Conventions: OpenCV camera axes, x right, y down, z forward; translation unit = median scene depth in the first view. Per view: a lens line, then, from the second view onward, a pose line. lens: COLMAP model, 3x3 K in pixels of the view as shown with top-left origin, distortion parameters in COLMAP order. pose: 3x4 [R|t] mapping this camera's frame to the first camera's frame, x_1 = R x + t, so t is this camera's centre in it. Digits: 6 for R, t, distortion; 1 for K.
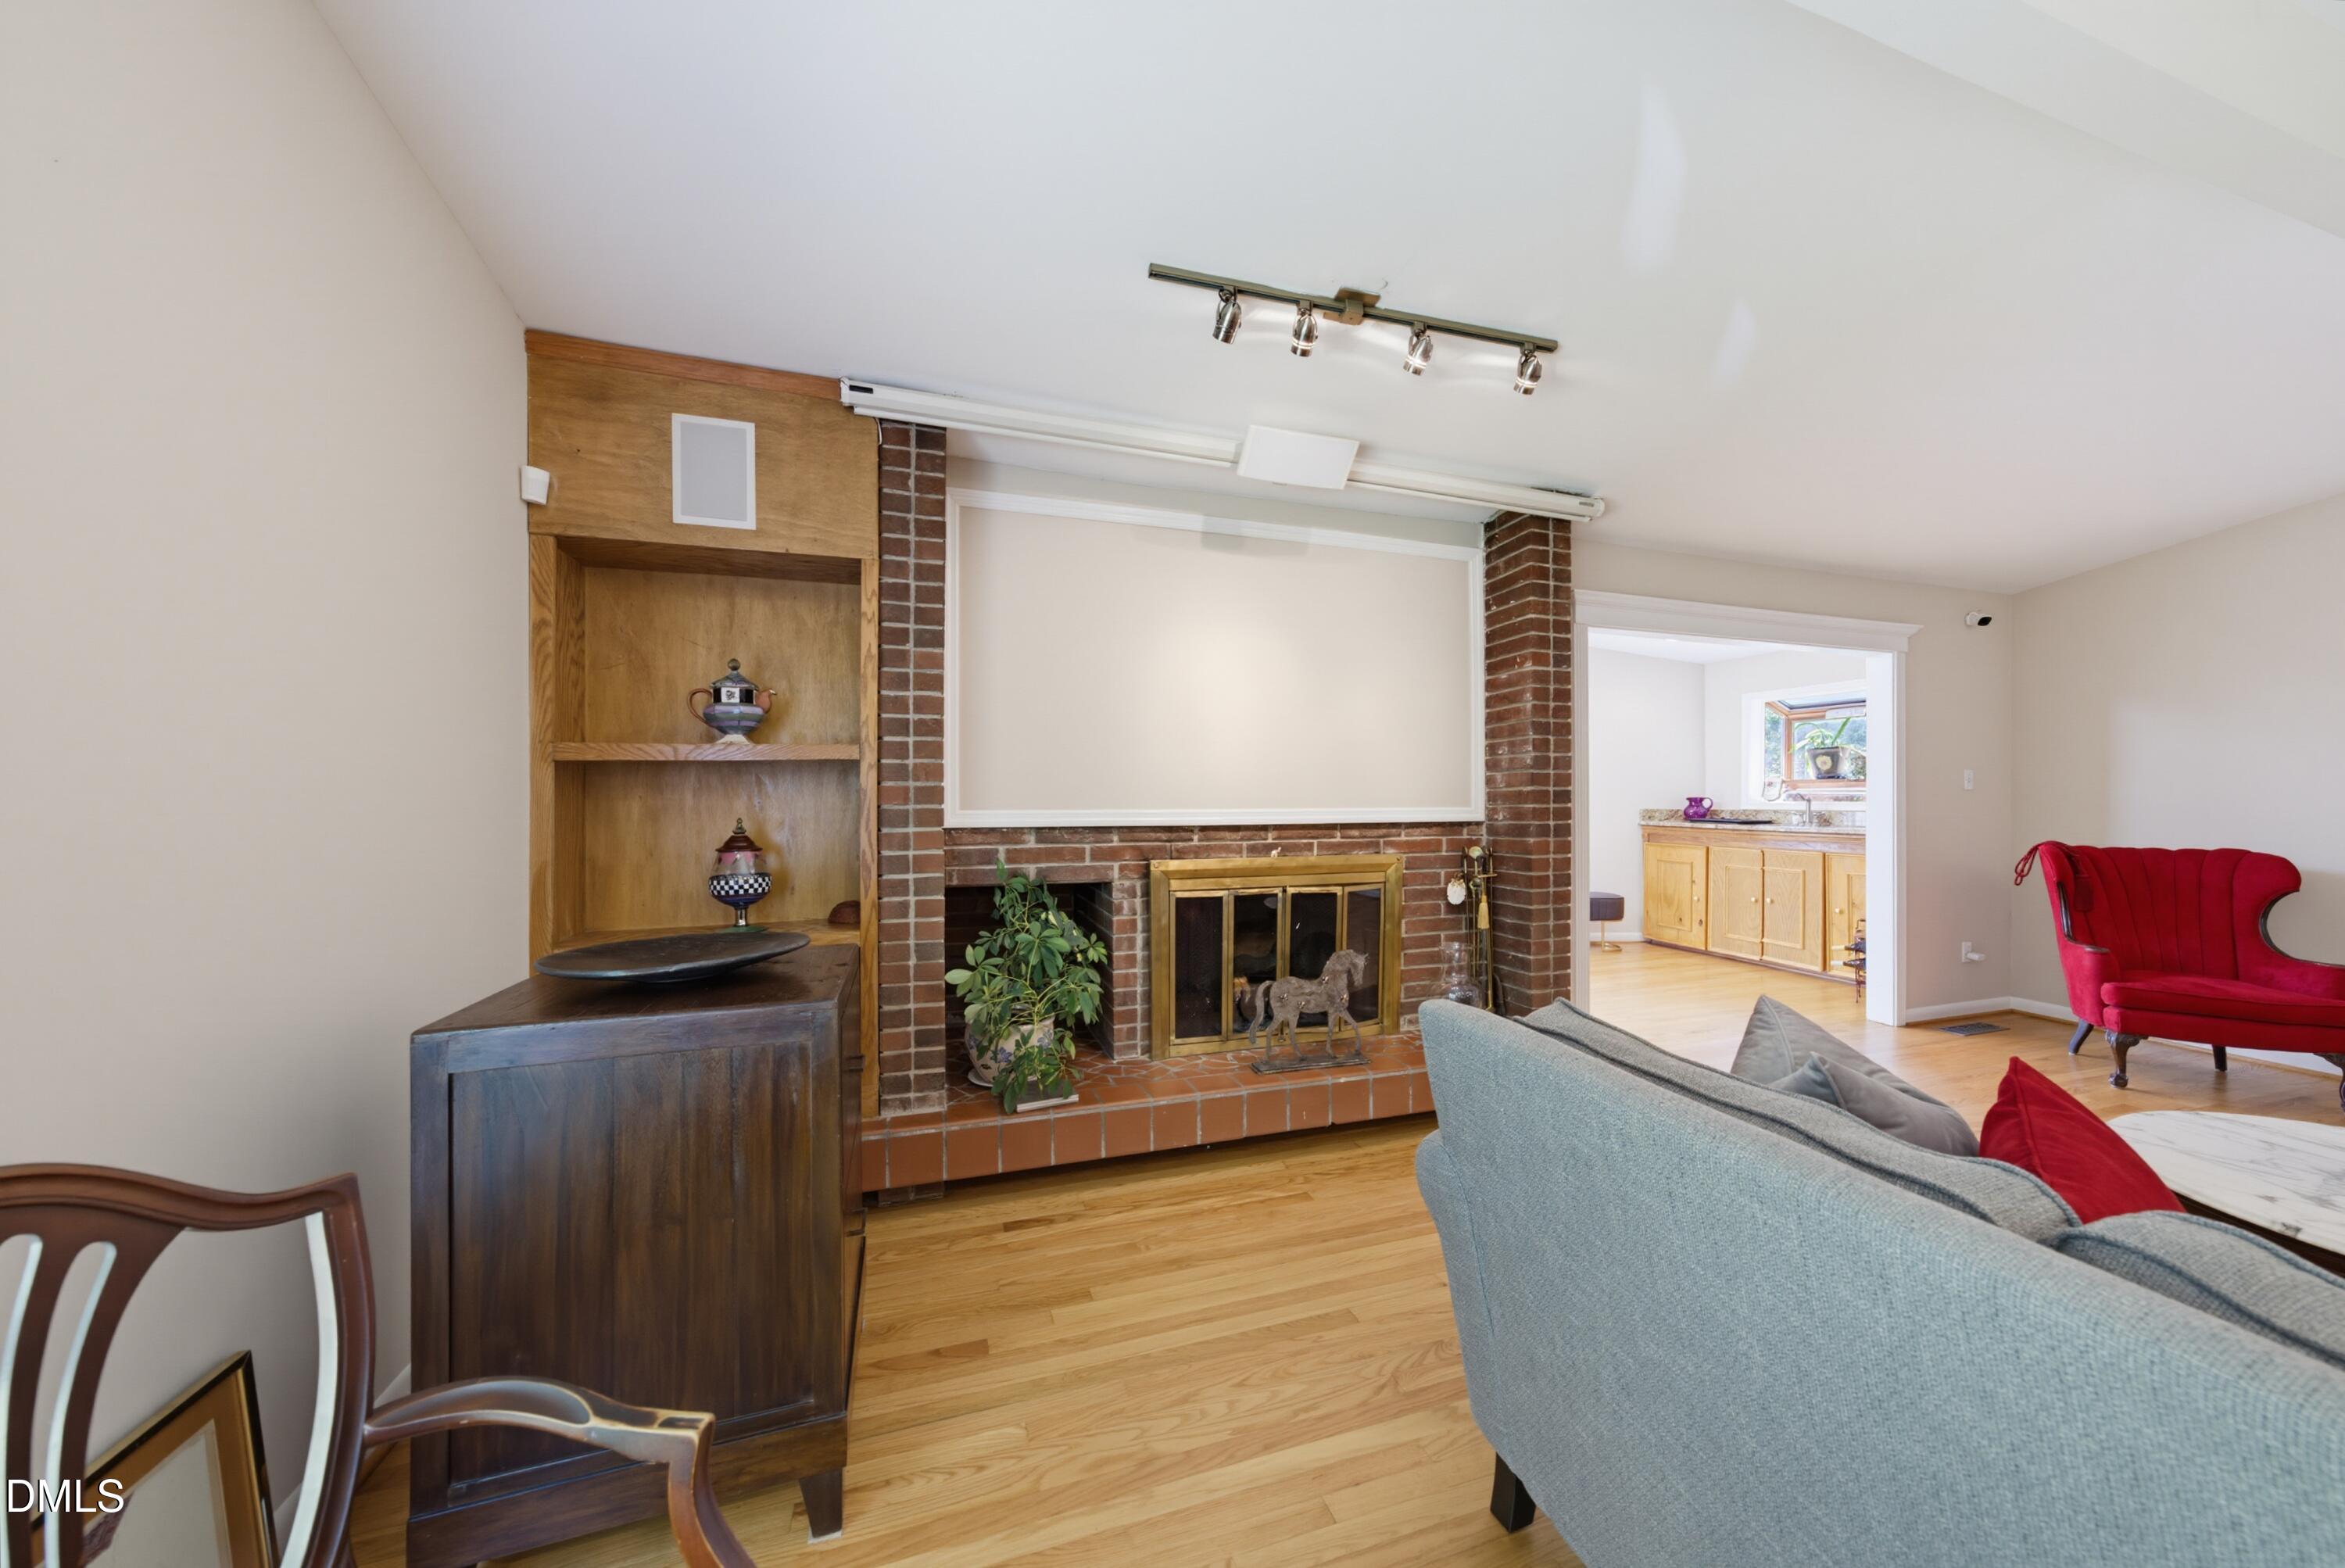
lens RADIAL K [[816.6, 0, 1167.7], [0, 816.6, 803.2], [0, 0, 1]] dist [-0.025189, 0.017282]
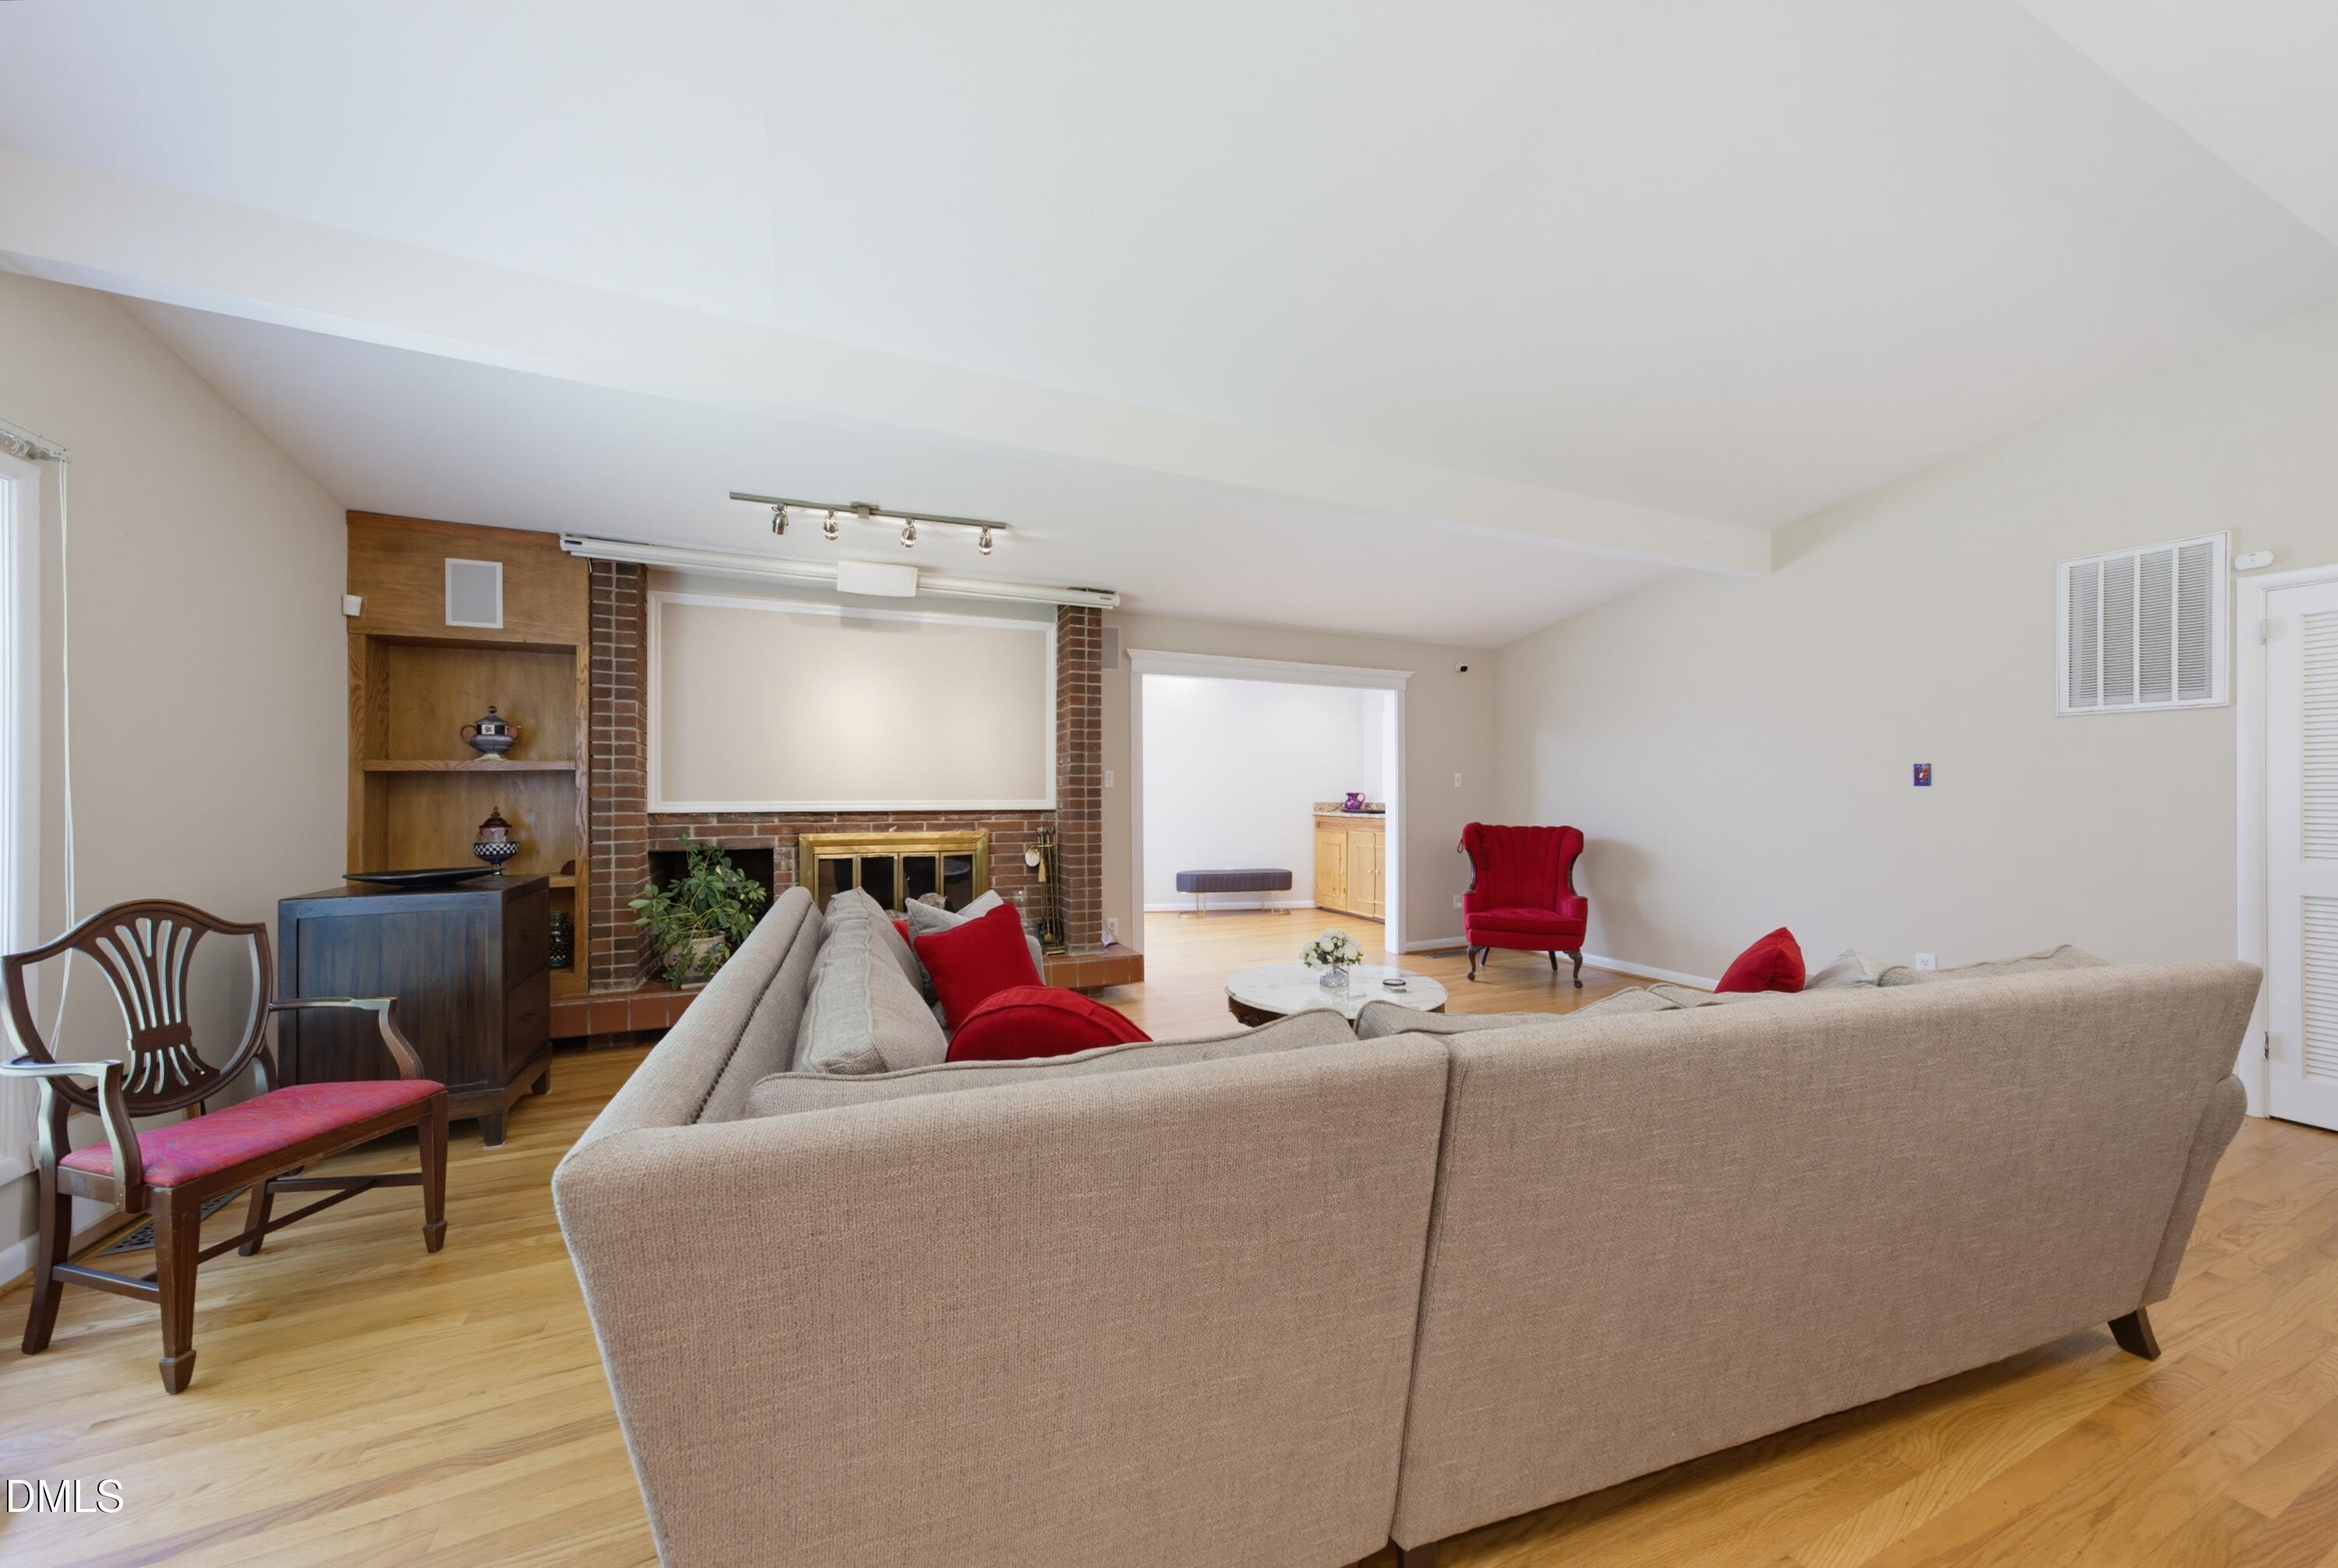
lens RADIAL K [[821.8, 0, 1142.2], [0, 821.8, 790.8], [0, 0, 1]] dist [-0.000055, 0.006967]
pose [[0.996827, -0.000659, 0.079600, 0.517131], [0.001502, 0.999943, -0.010536, 0.005925], [-0.079589, 0.010623, 0.996771, -0.604431]]
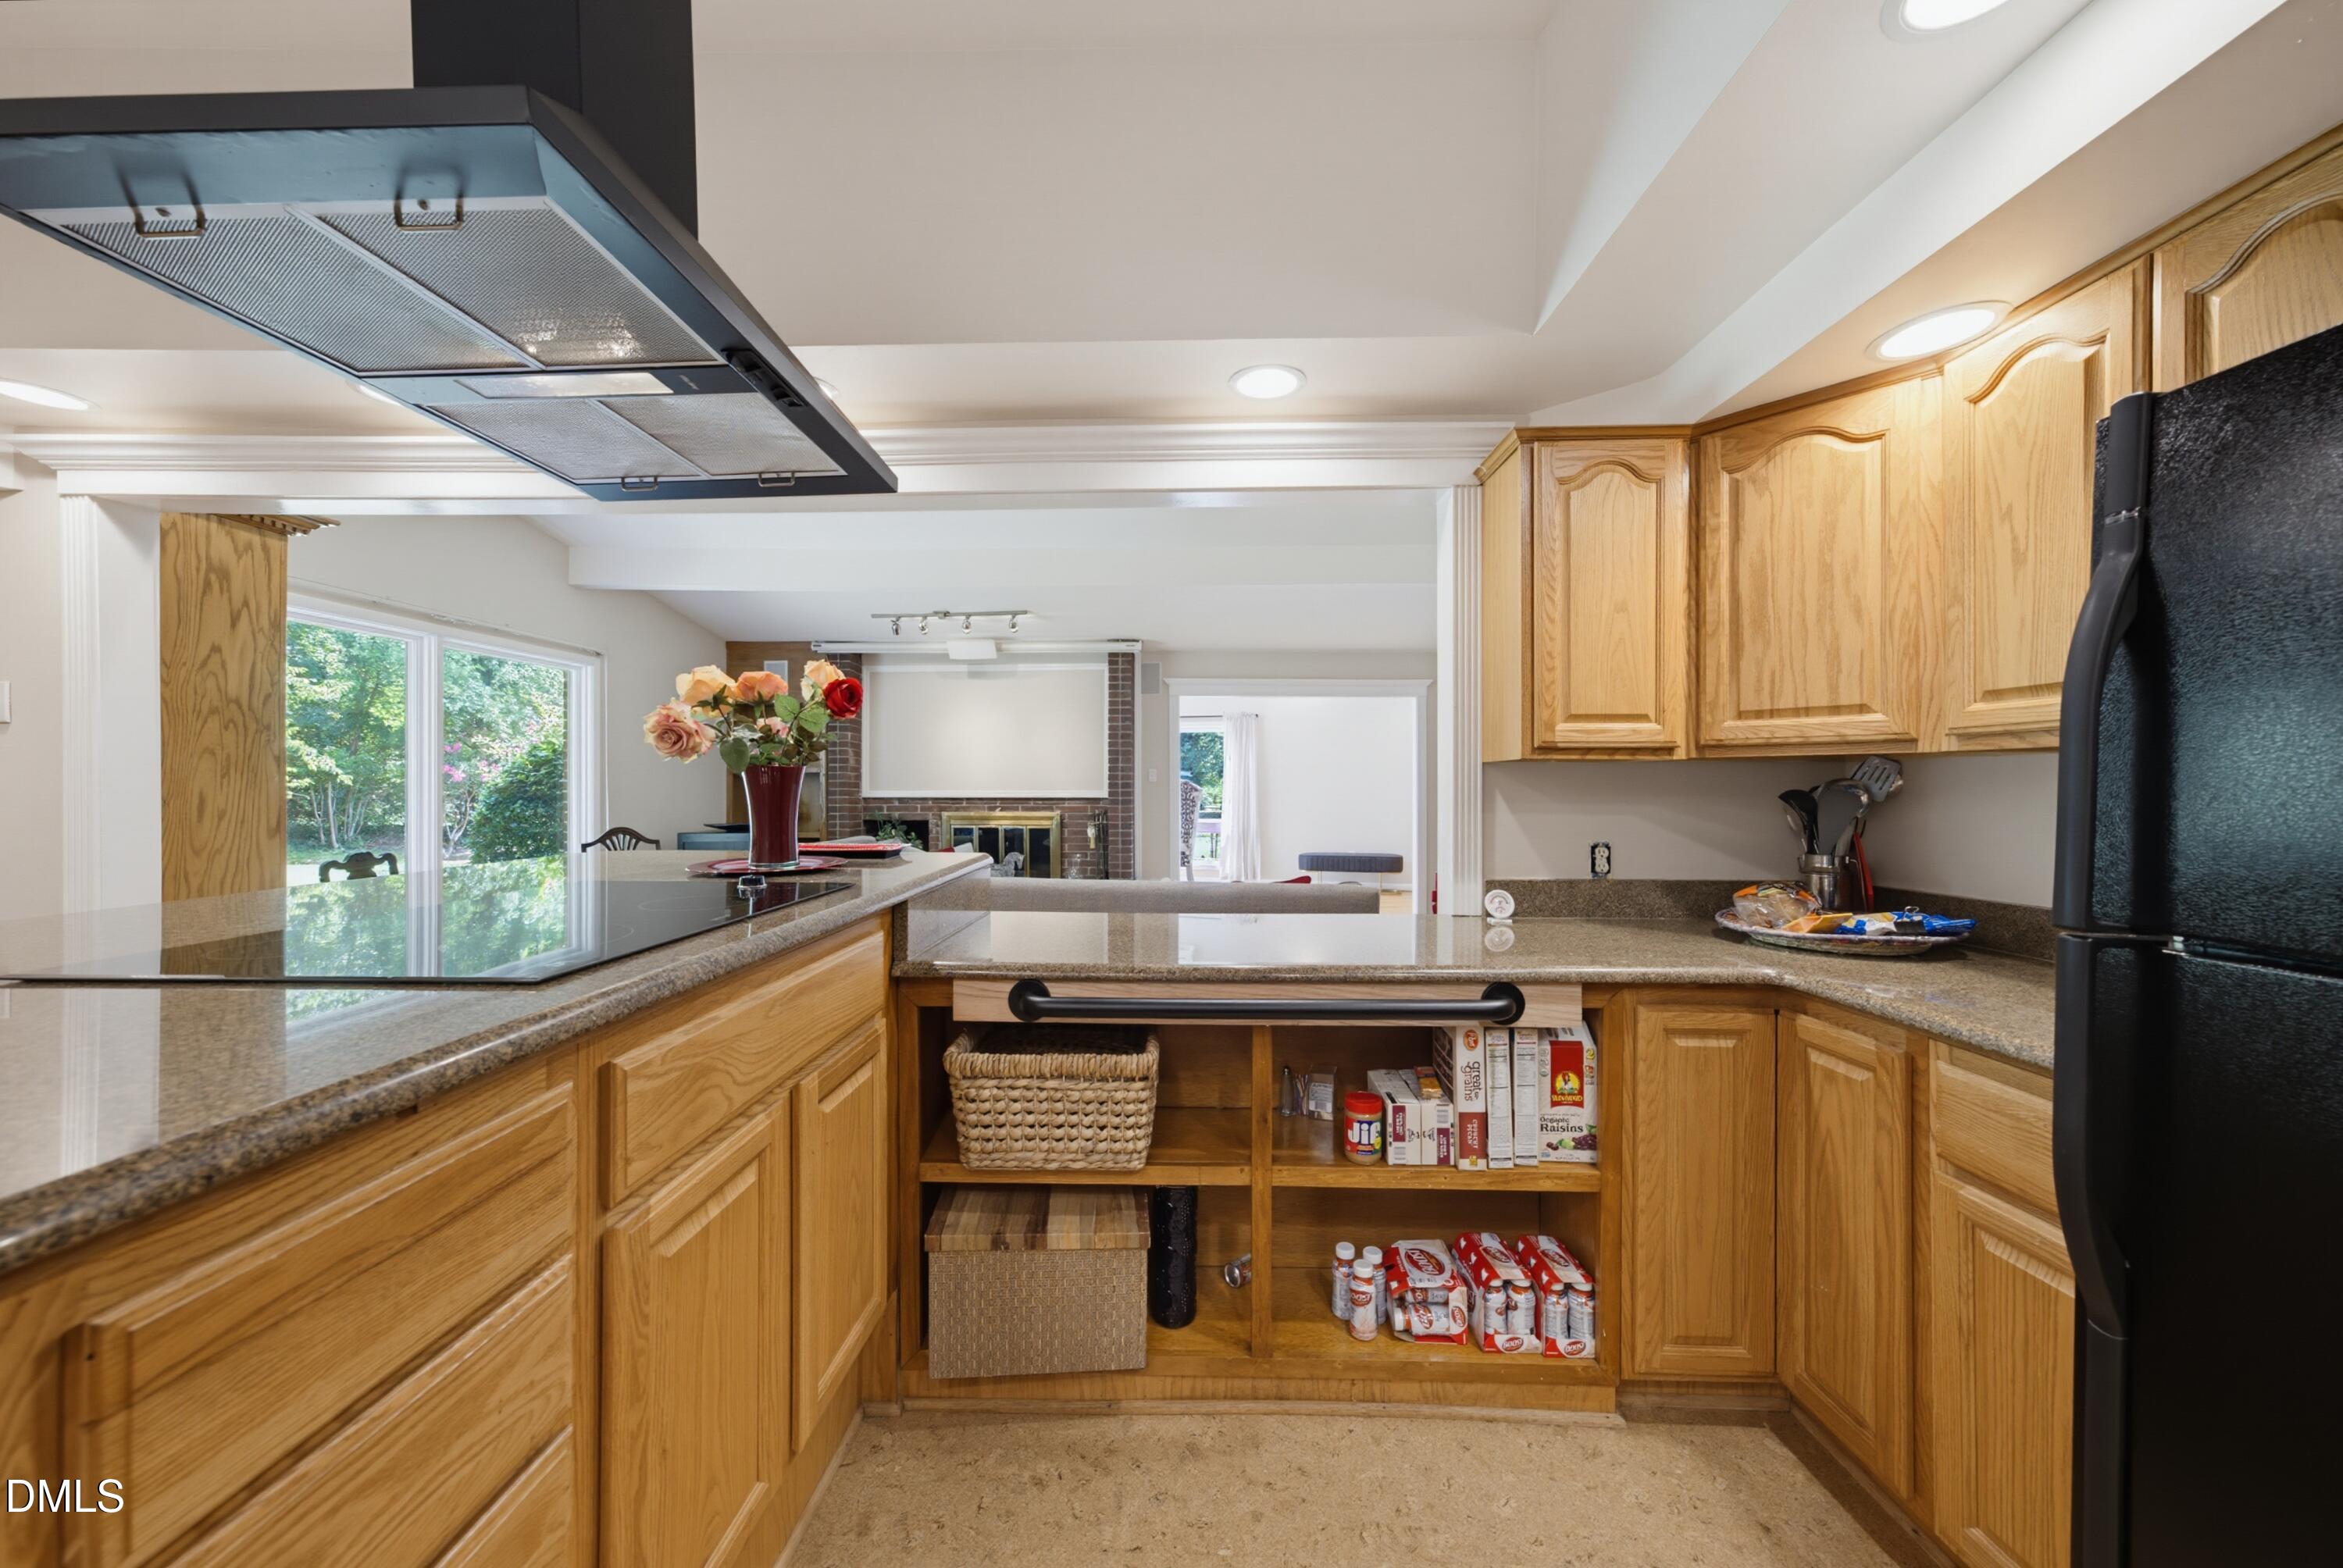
lens RADIAL K [[848.5, 0, 1138.3], [0, 848.5, 789.0], [0, 0, 1]] dist [-0.001216, 0.000017]
pose [[0.927603, 0.001630, -0.373565, 1.513192], [-0.003681, 0.999982, -0.004777, 0.012542], [0.373550, 0.005806, 0.927592, -1.150946]]
